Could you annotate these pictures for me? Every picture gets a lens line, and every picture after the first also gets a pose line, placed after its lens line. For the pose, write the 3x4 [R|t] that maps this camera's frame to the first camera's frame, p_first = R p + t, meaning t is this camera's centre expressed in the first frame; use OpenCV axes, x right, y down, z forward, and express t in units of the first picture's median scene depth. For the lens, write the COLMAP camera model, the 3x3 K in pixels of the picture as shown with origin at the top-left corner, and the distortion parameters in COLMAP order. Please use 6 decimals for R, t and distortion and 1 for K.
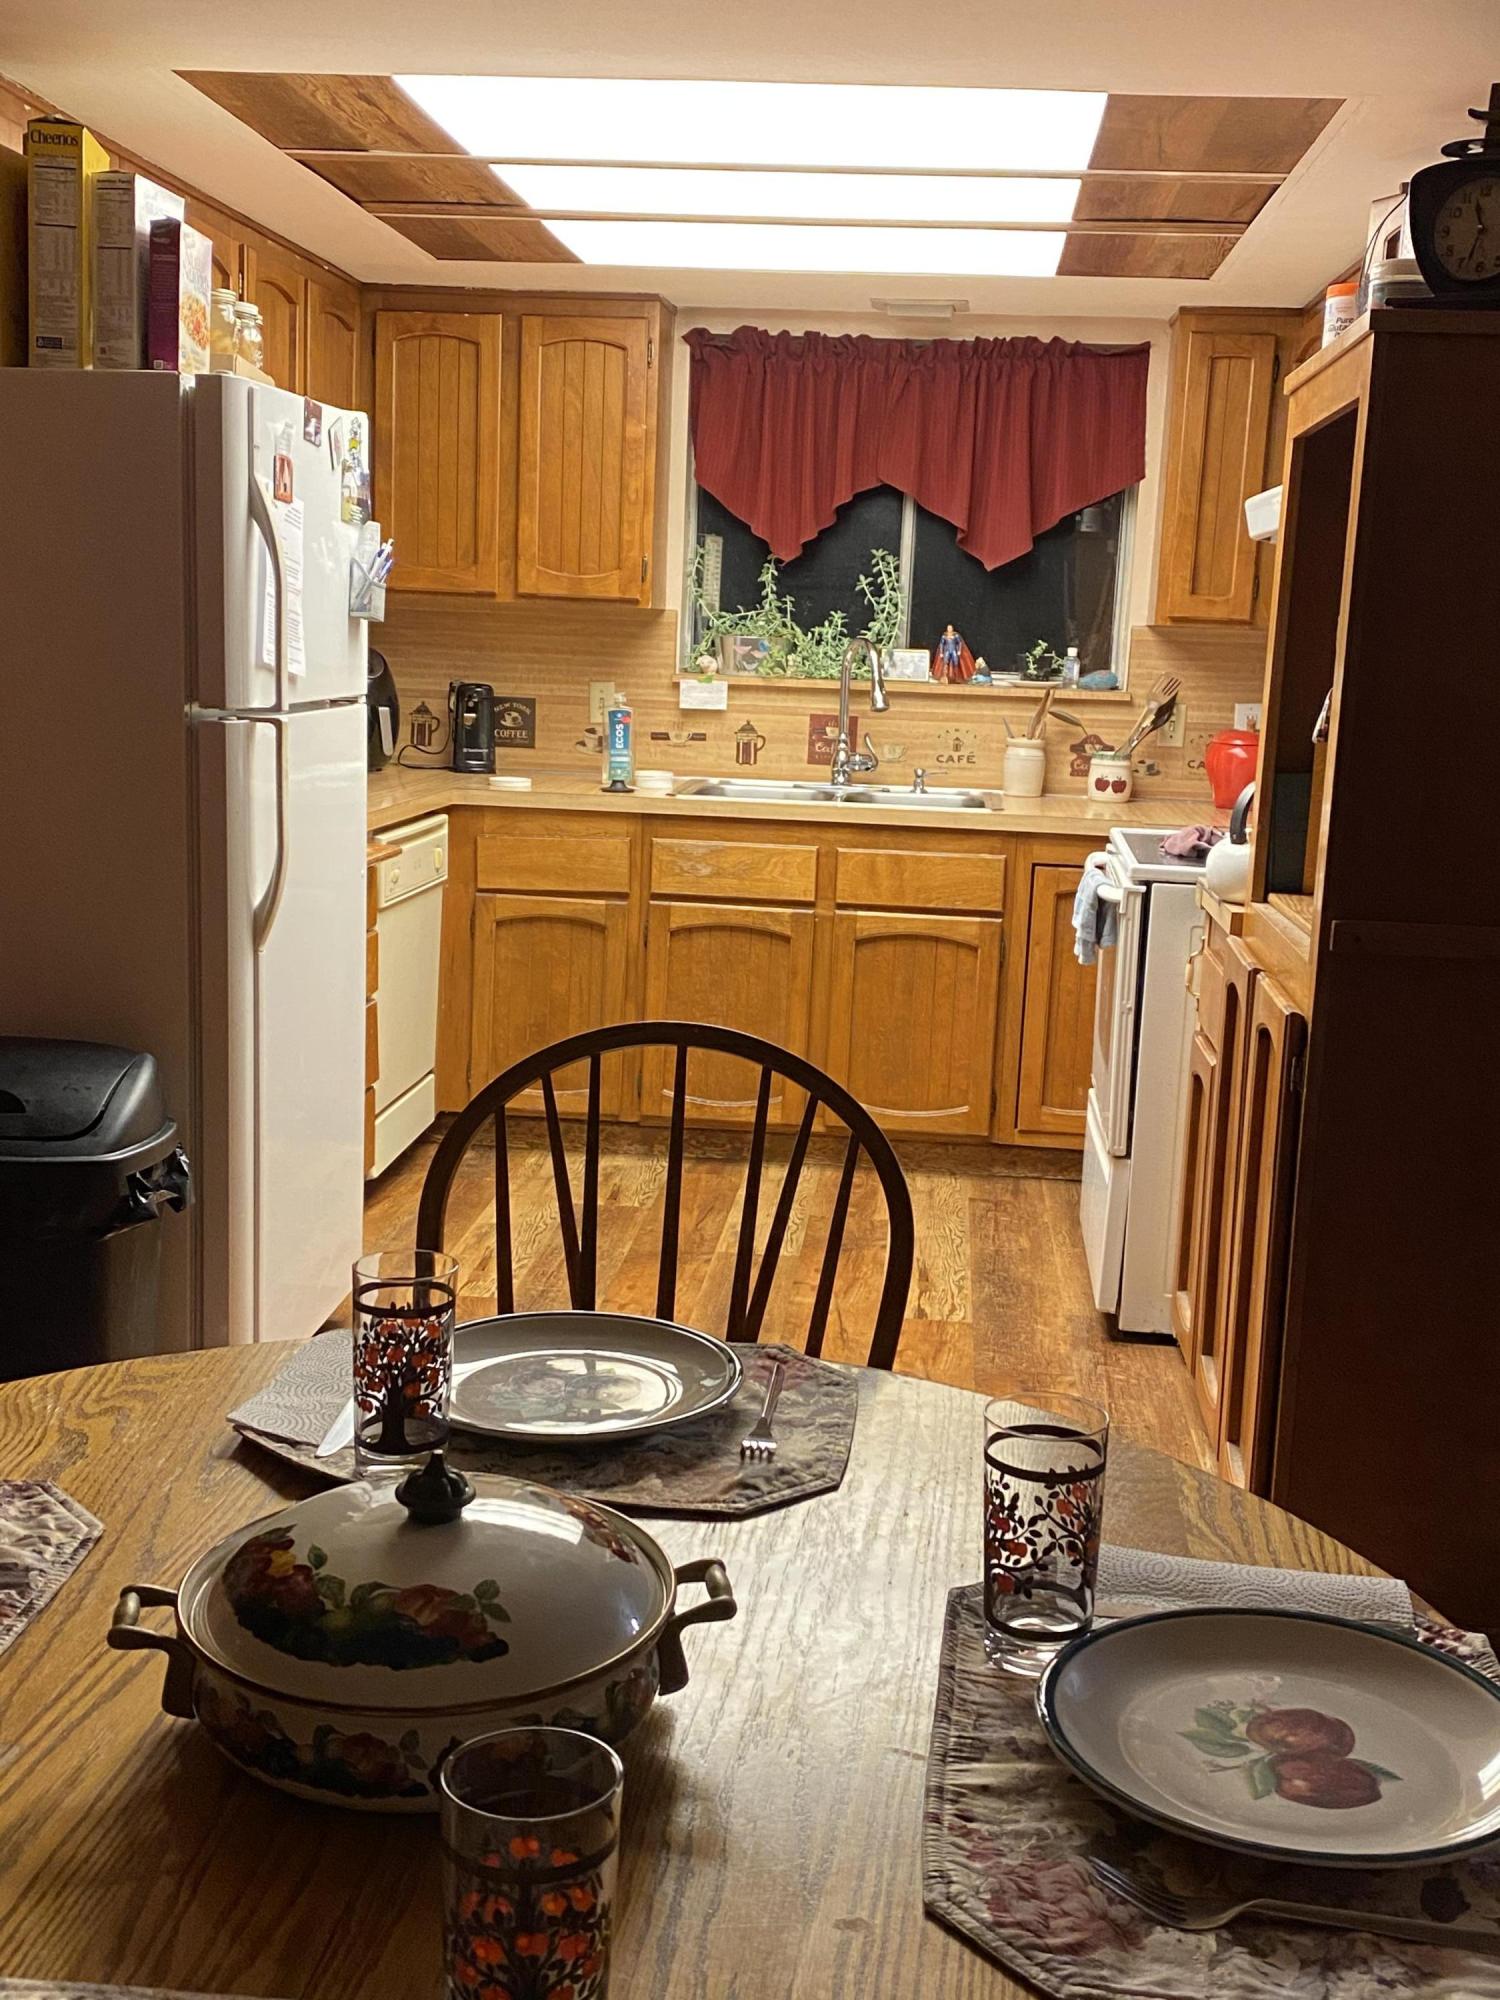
lens RADIAL K [[2163.8, 0, 750.0], [0, 2163.8, 1000.0], [0, 0, 1]] dist [0.201378, -0.552165]
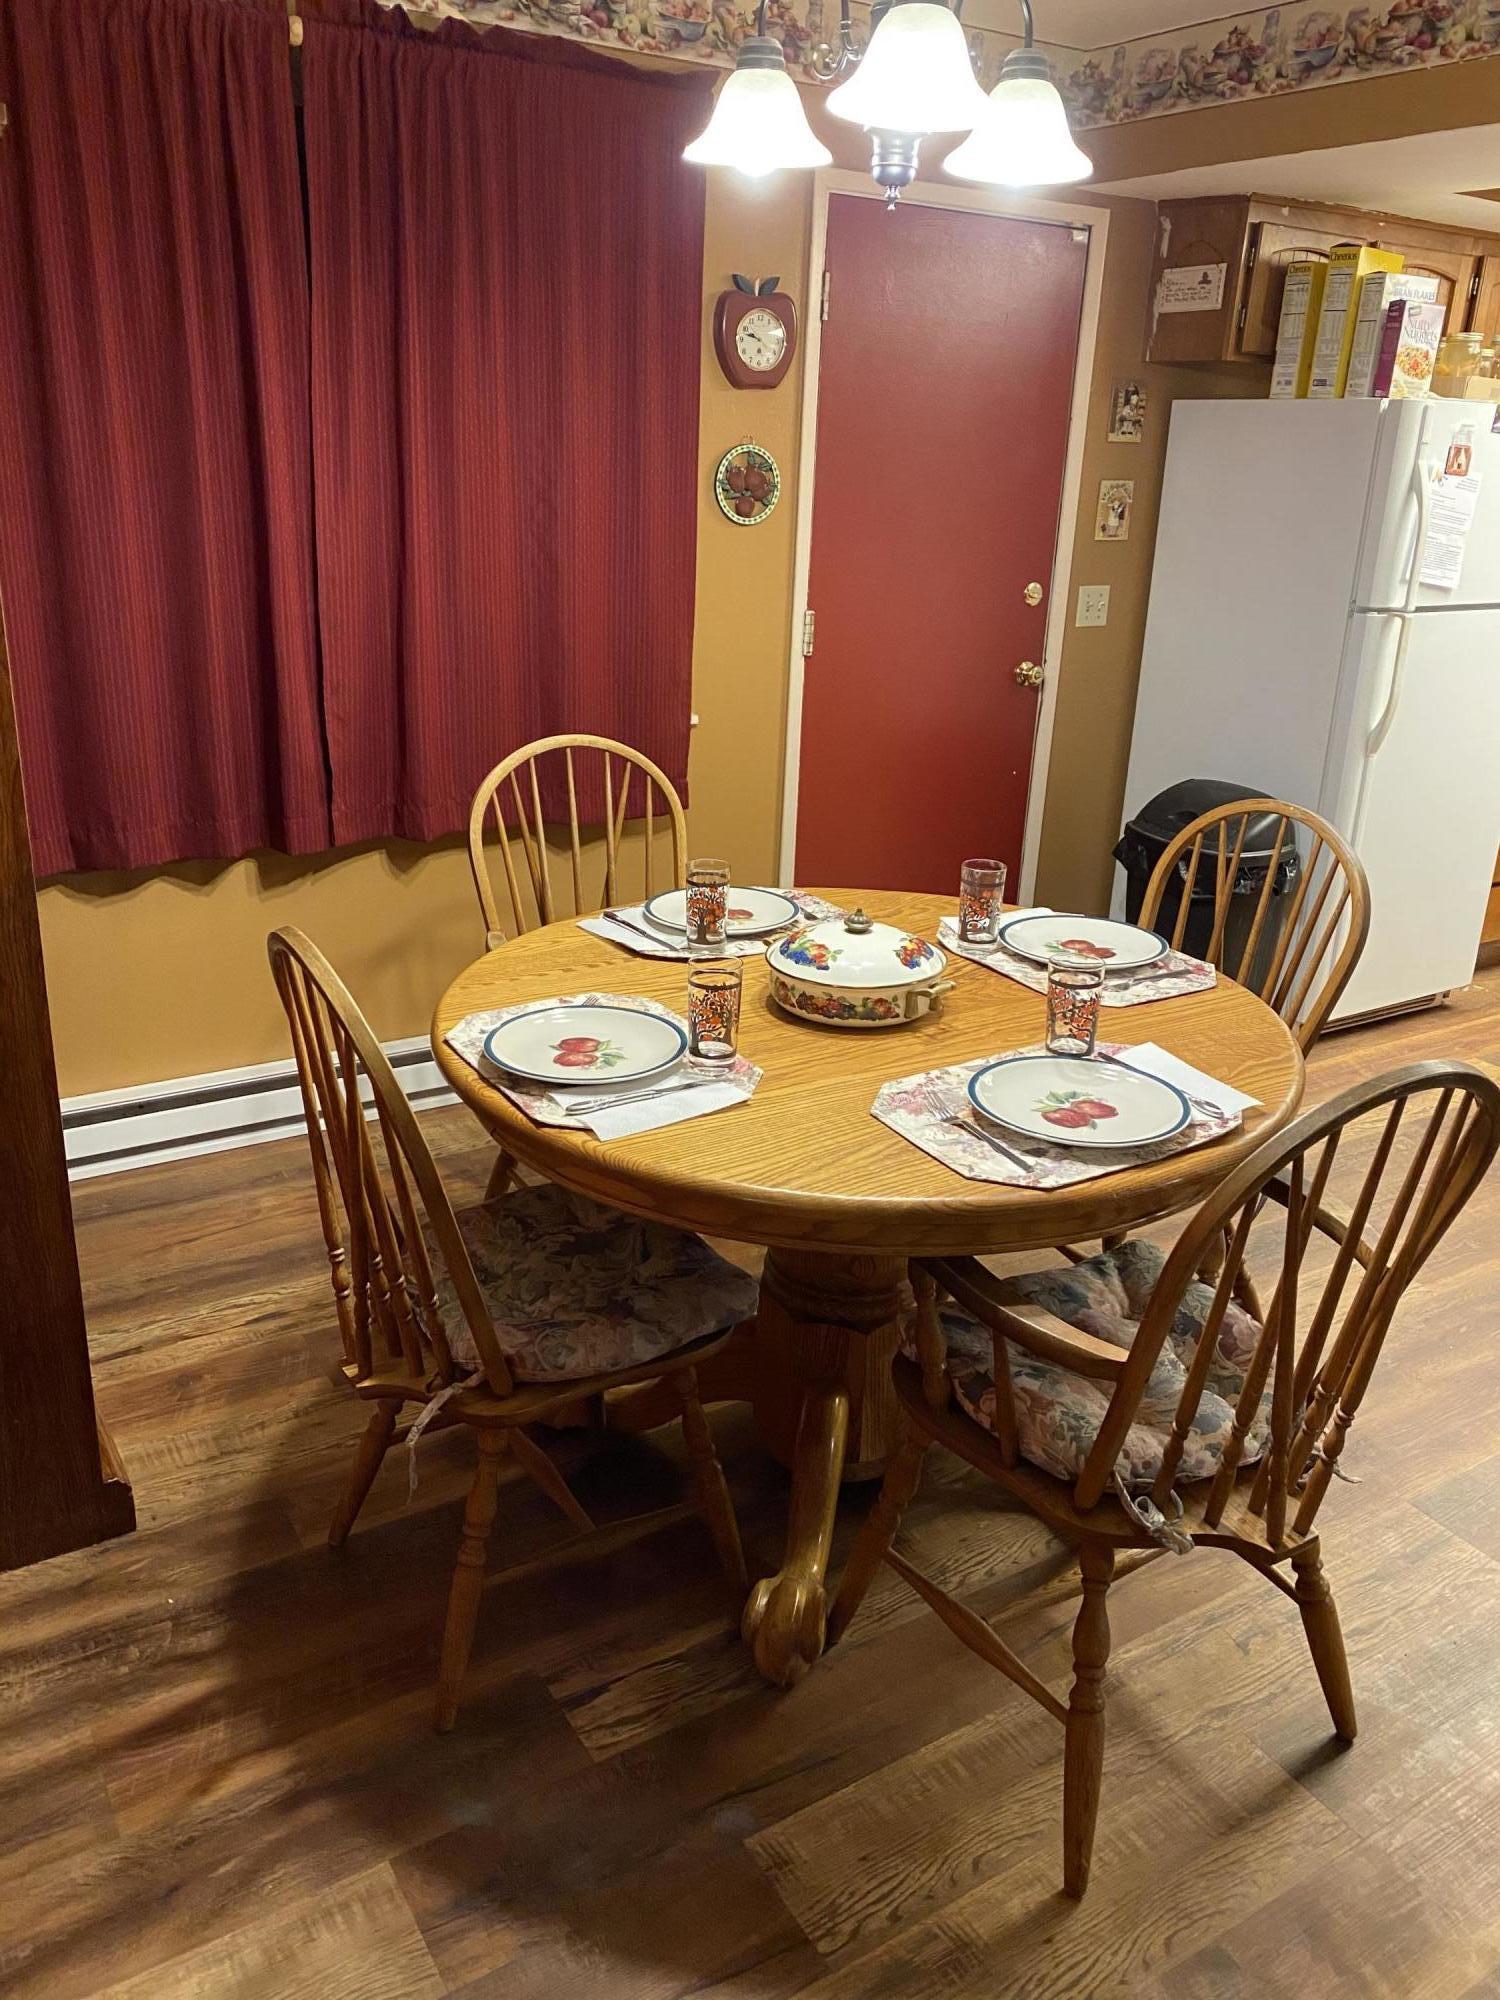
lens RADIAL K [[1569.9, 0, 750.0], [0, 1569.9, 1000.0], [0, 0, 1]] dist [0.000051, -0.000422]
pose [[0.596942, 0.255746, -0.760430, 0.262473], [-0.154371, 0.966734, 0.203948, -0.009532], [0.787293, -0.004357, 0.616564, -0.054189]]
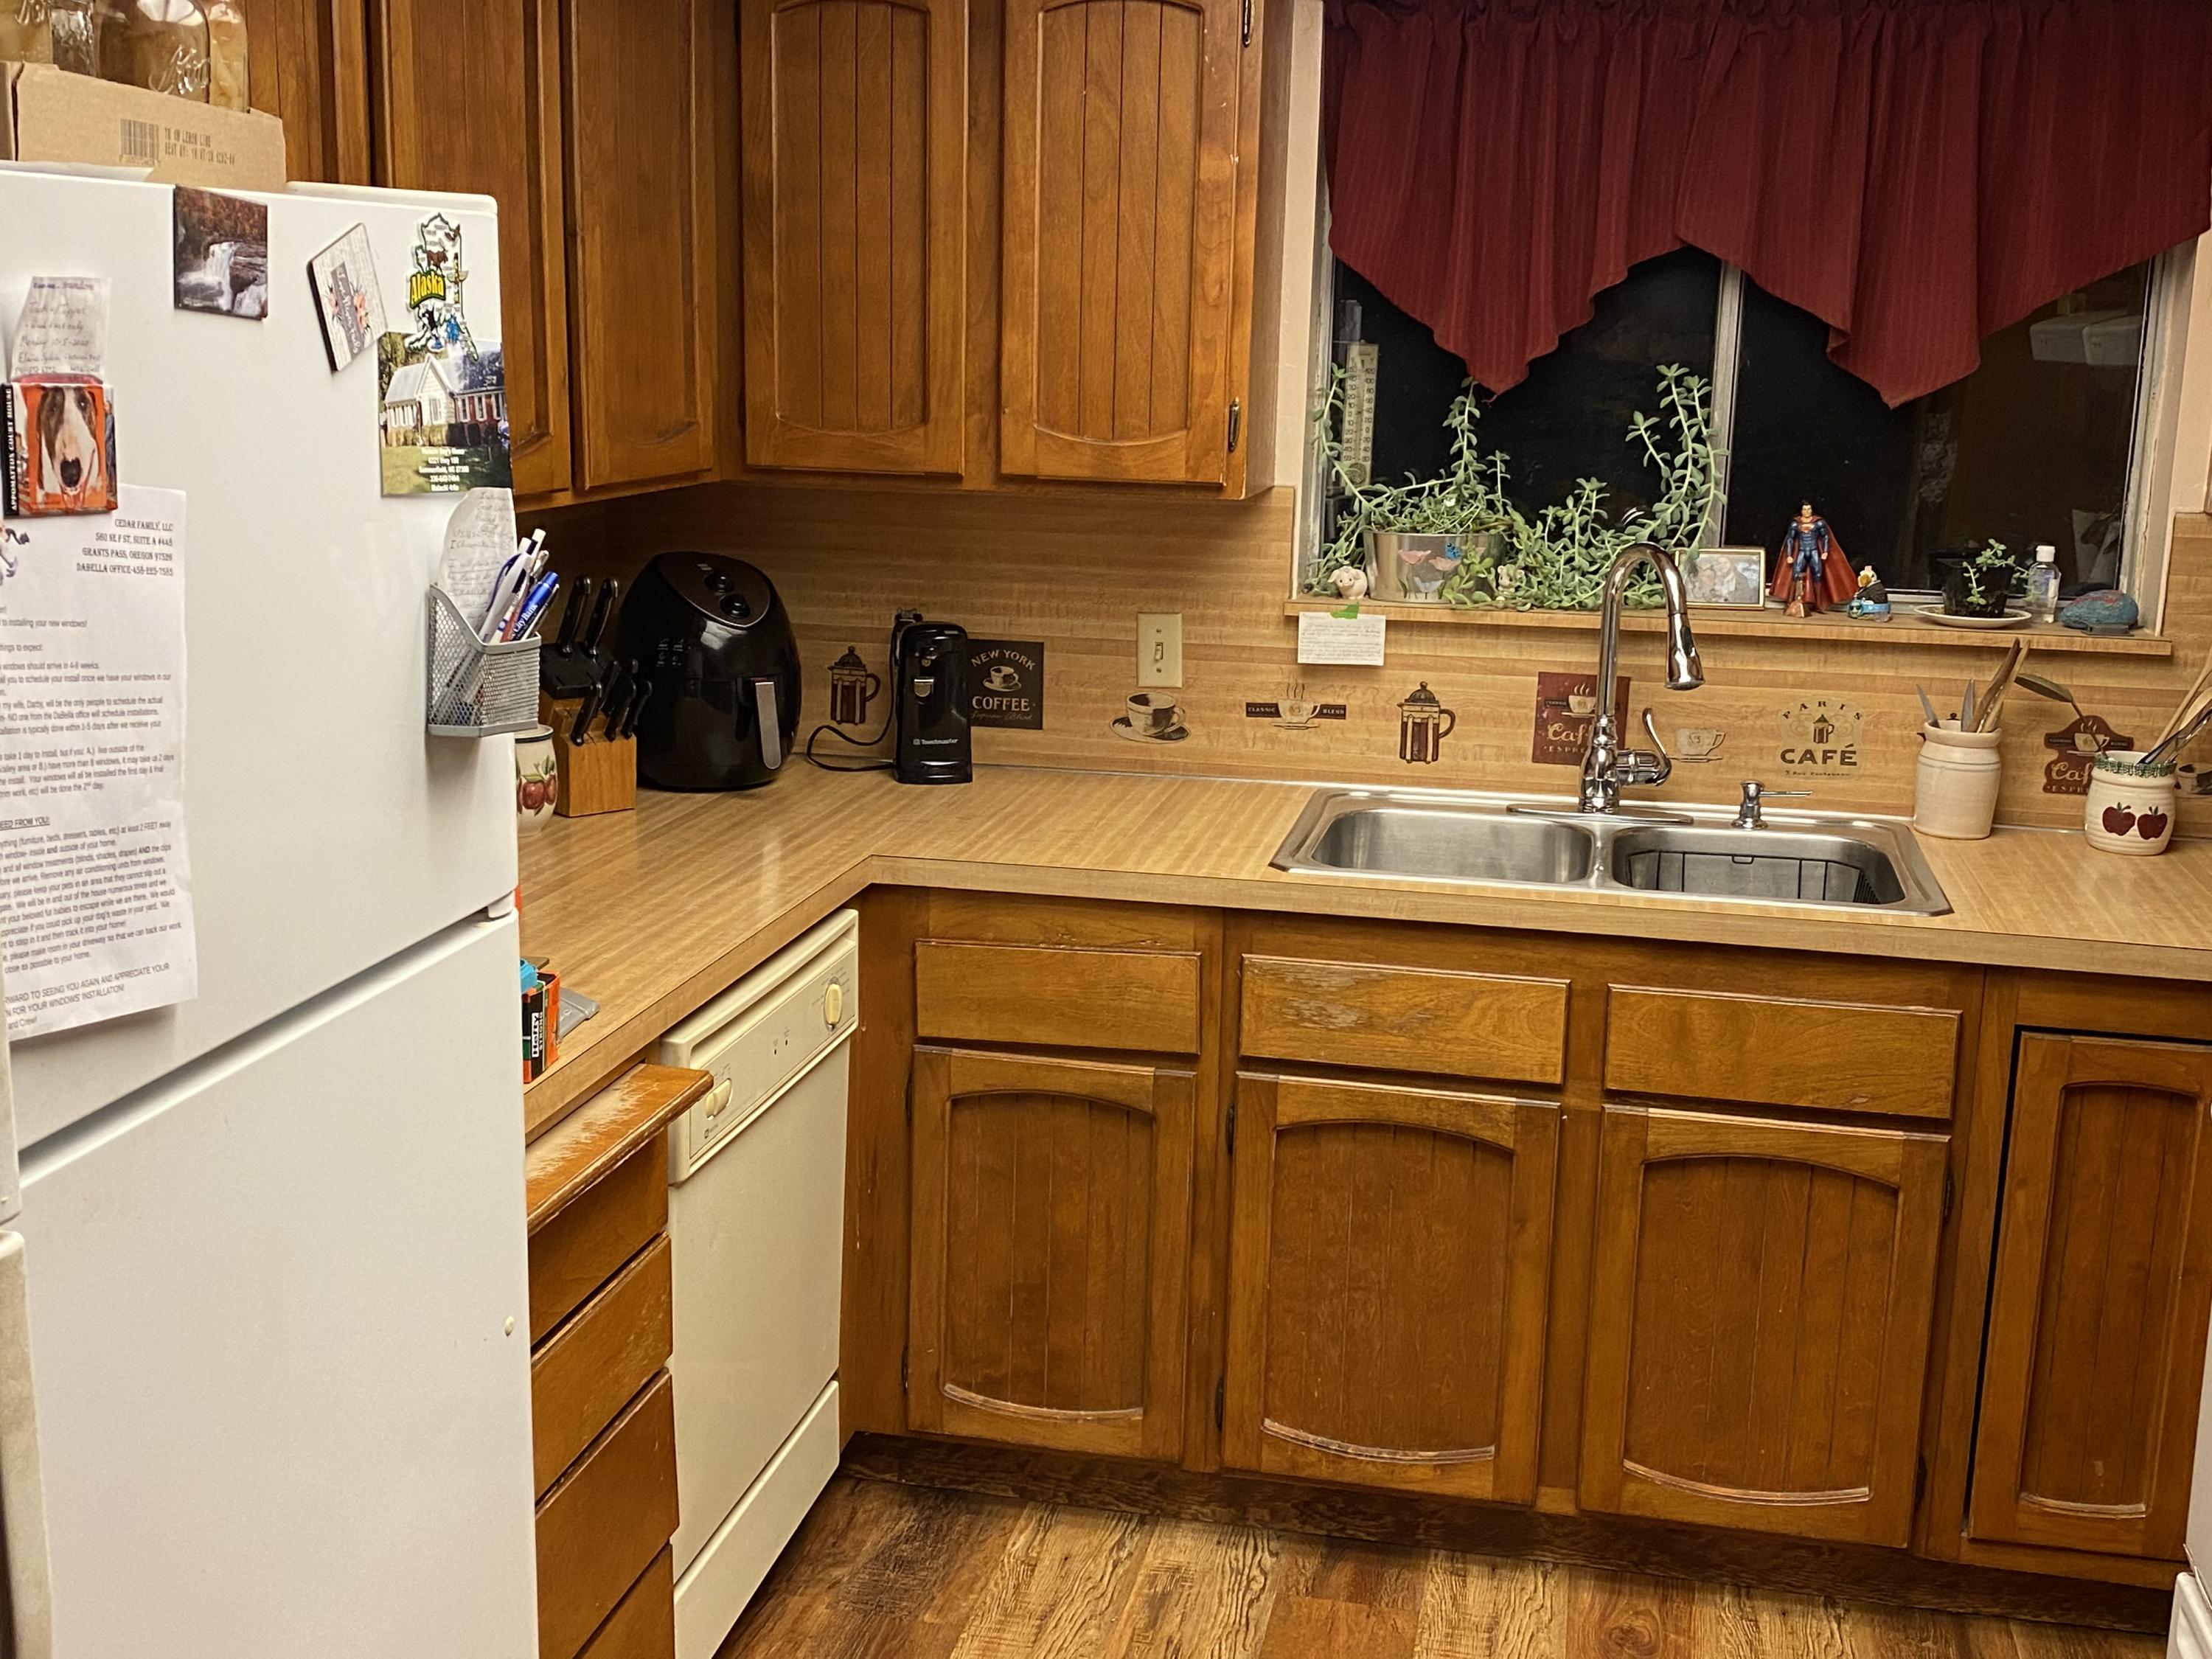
lens RADIAL K [[2393.2, 0, 1106.0], [0, 2393.2, 829.5], [0, 0, 1]] dist [0.201378, -0.552165]
pose [[0.993391, 0.005237, -0.114663, -0.011092], [-0.001180, 0.999372, 0.035421, -0.117069], [0.114777, -0.035051, 0.992773, 0.397784]]
